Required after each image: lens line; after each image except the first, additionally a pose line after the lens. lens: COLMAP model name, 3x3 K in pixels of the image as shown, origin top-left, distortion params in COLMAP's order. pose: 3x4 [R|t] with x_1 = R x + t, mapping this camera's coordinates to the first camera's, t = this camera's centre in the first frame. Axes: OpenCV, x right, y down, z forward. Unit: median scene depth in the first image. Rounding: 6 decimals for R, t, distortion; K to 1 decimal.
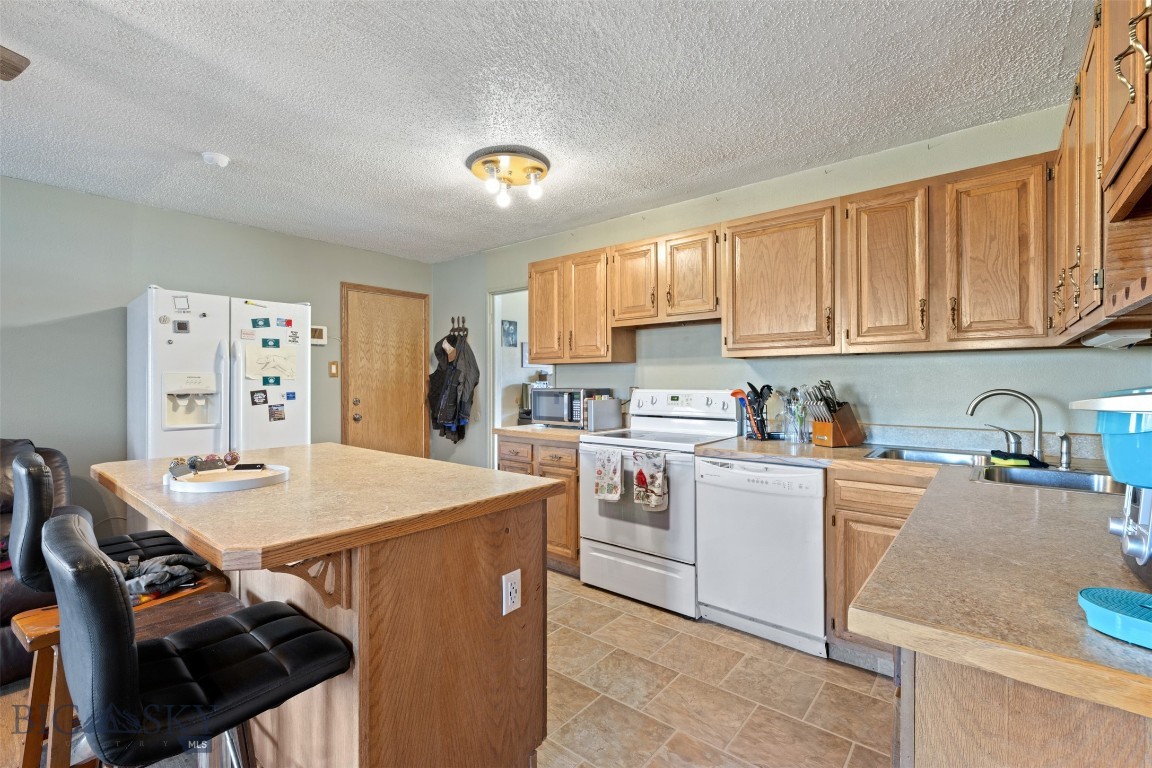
lens RADIAL K [[514.9, 0, 567.3], [0, 514.9, 383.5], [0, 0, 1]] dist [-0.004437, -0.000941]
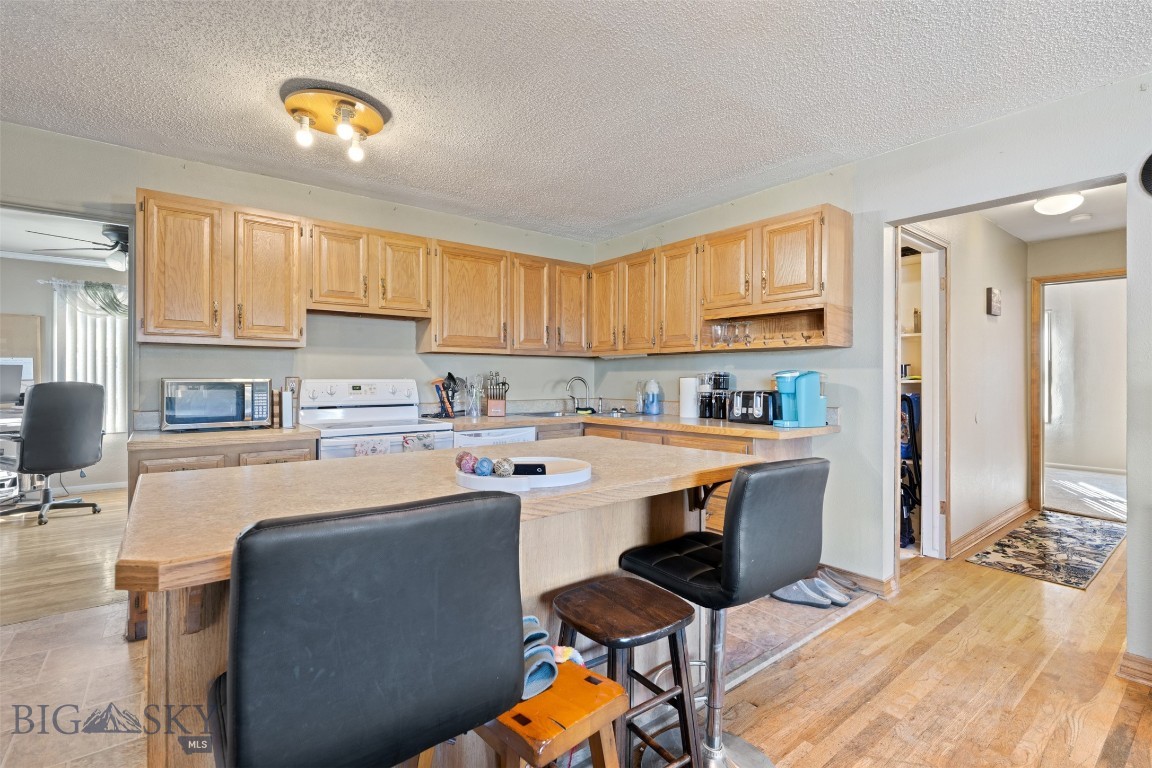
lens RADIAL K [[514.9, 0, 567.6], [0, 514.9, 383.3], [0, 0, 1]] dist [-0.004437, -0.000941]
pose [[0.215089, -0.008358, 0.976559, -0.817859], [-0.000283, 0.999963, 0.008621, 0.013474], [-0.976594, -0.002131, 0.215078, 0.441088]]
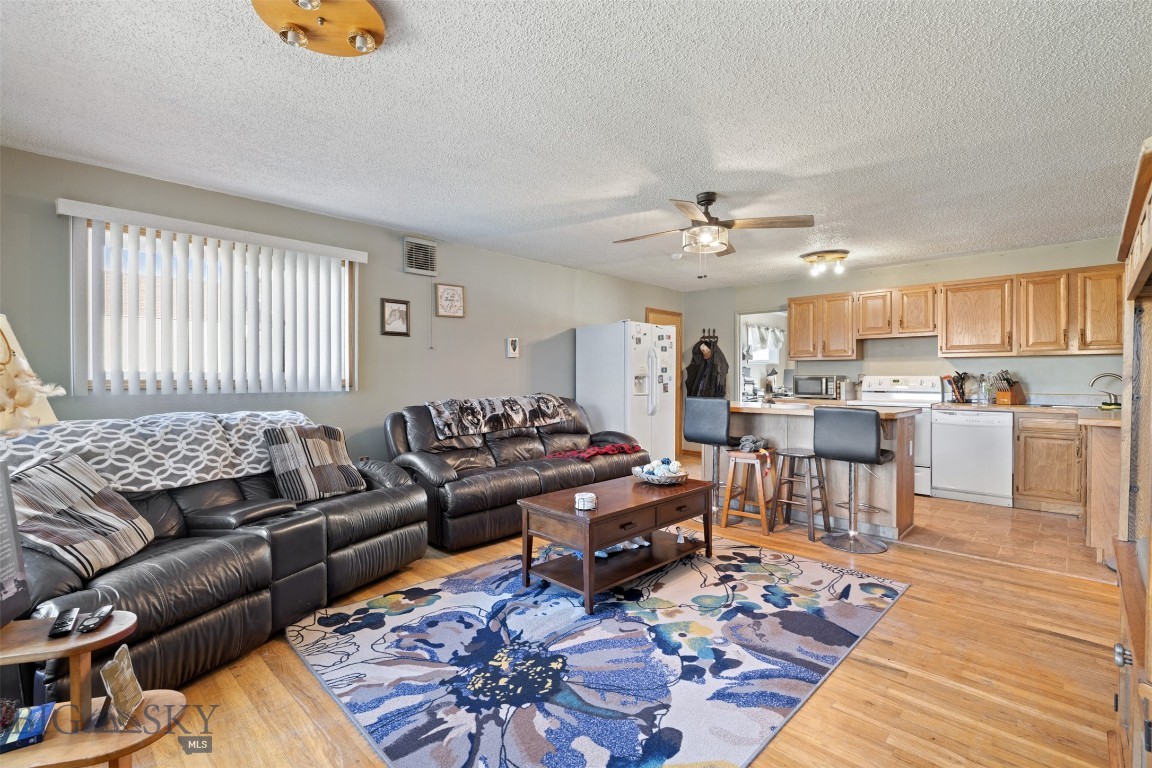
lens RADIAL K [[514.9, 0, 575.1], [0, 514.9, 380.2], [0, 0, 1]] dist [-0.004437, -0.000941]
pose [[0.996982, 0.003777, -0.077536, -0.845402], [-0.003522, 0.999988, 0.003428, 0.028576], [0.077548, -0.003144, 0.996984, -0.913847]]
